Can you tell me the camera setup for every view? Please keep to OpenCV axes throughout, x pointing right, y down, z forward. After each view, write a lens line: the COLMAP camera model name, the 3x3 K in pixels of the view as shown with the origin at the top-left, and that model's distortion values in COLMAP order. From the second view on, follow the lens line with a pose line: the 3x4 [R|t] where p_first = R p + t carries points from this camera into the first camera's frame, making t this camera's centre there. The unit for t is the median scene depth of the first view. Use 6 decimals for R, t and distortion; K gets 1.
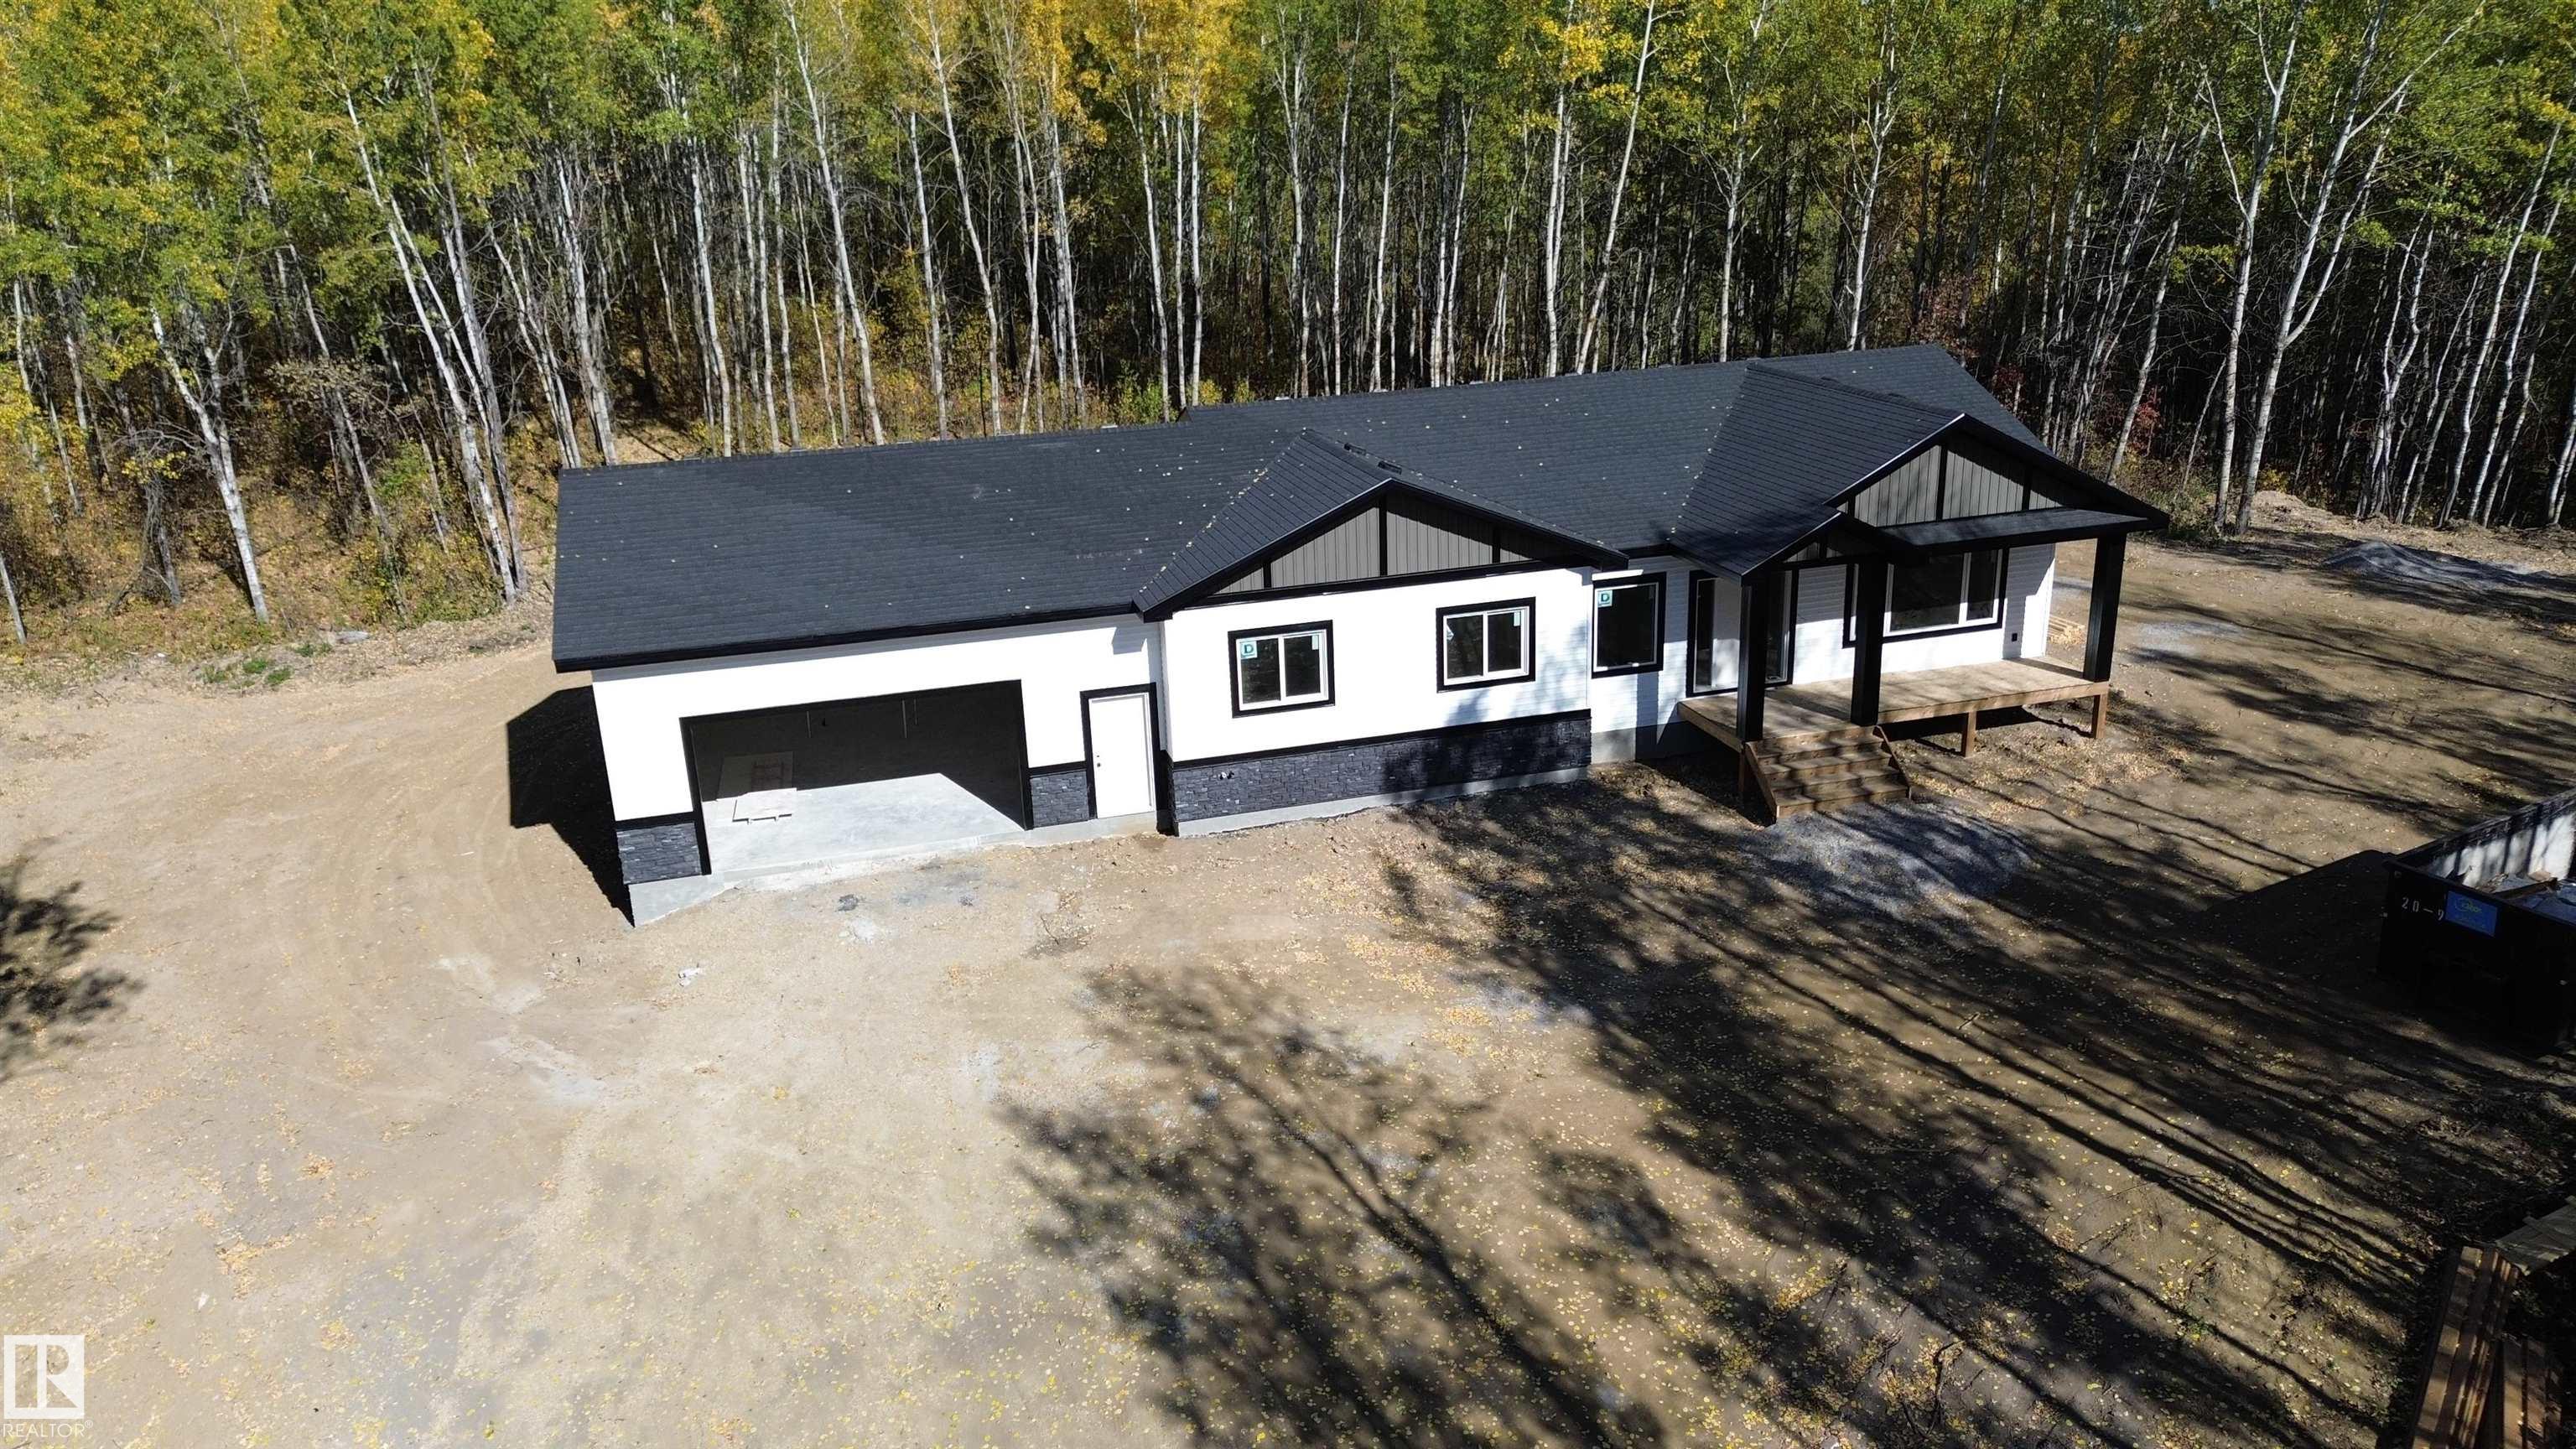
lens RADIAL K [[1737.5, 0, 1288.0], [0, 1737.5, 724.5], [0, 0, 1]] dist [-0.001830, -0.005400]
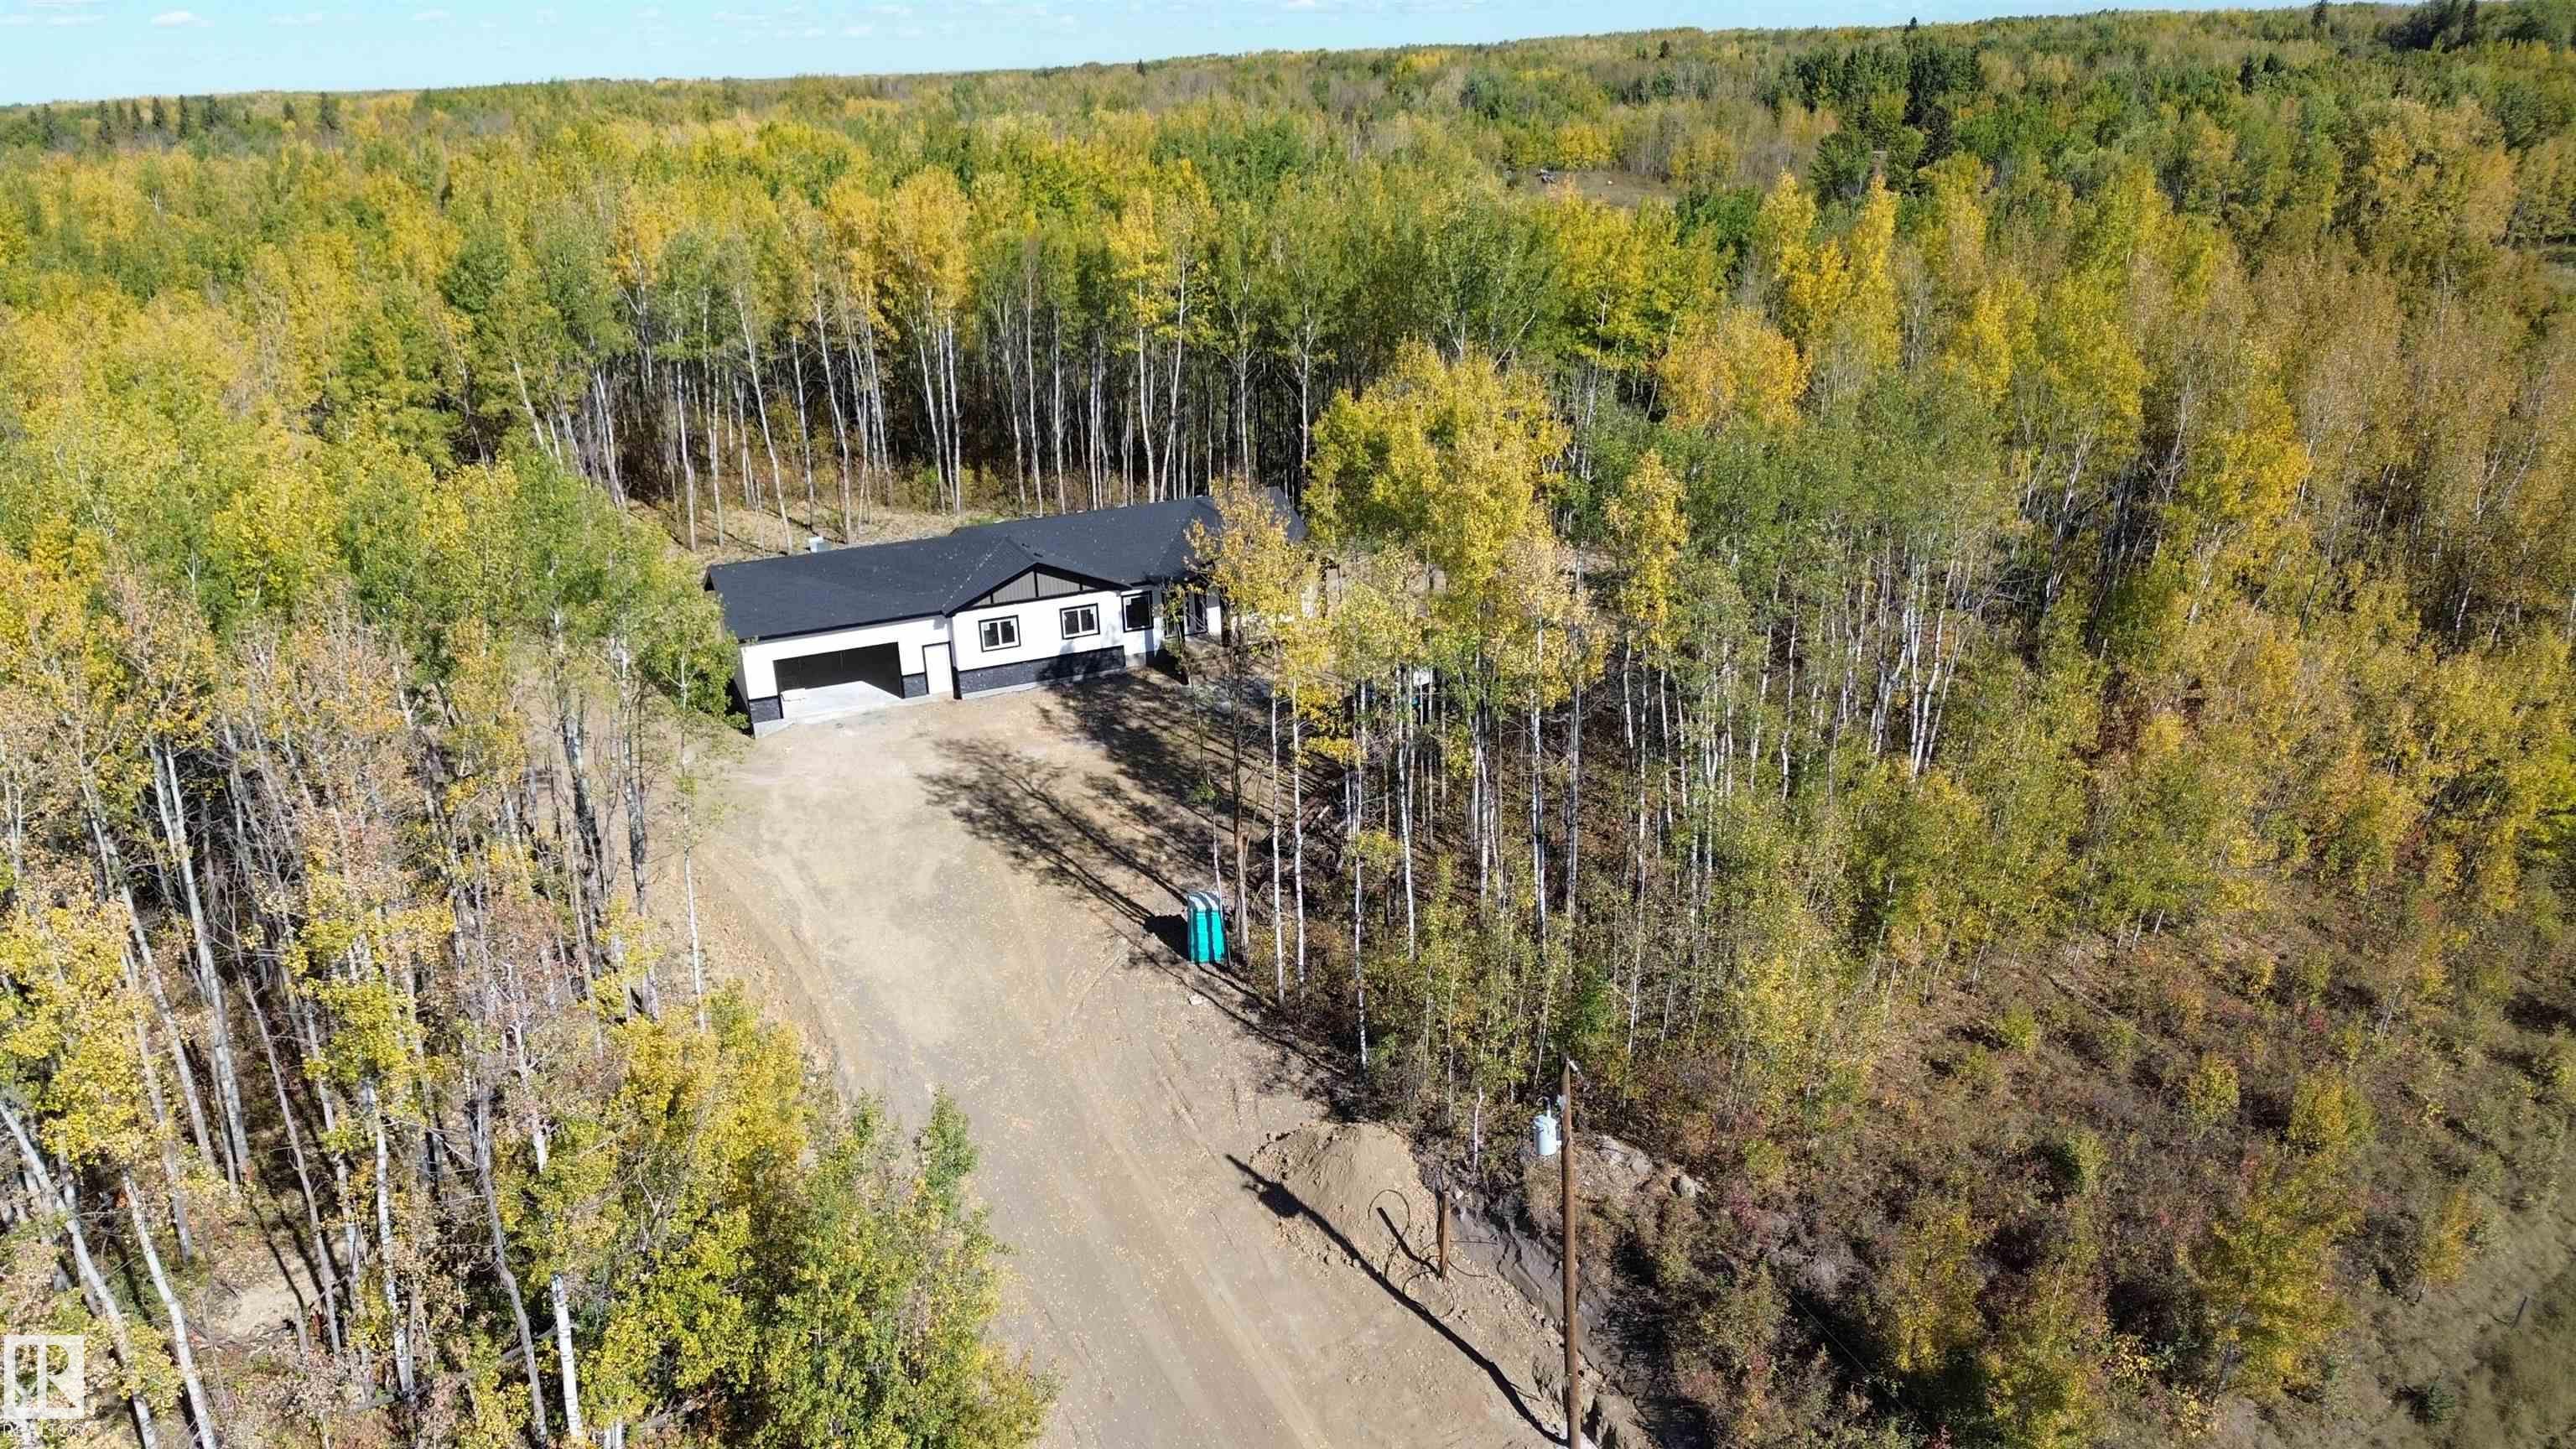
lens RADIAL K [[1710.0, 0, 1307.9], [0, 1710.0, 733.4], [0, 0, 1]] dist [0.014707, -0.001256]
pose [[0.988706, -0.045289, 0.142864, 0.080850], [0.041392, 0.998689, 0.030129, 0.060028], [-0.144041, -0.023875, 0.989284, -1.628166]]
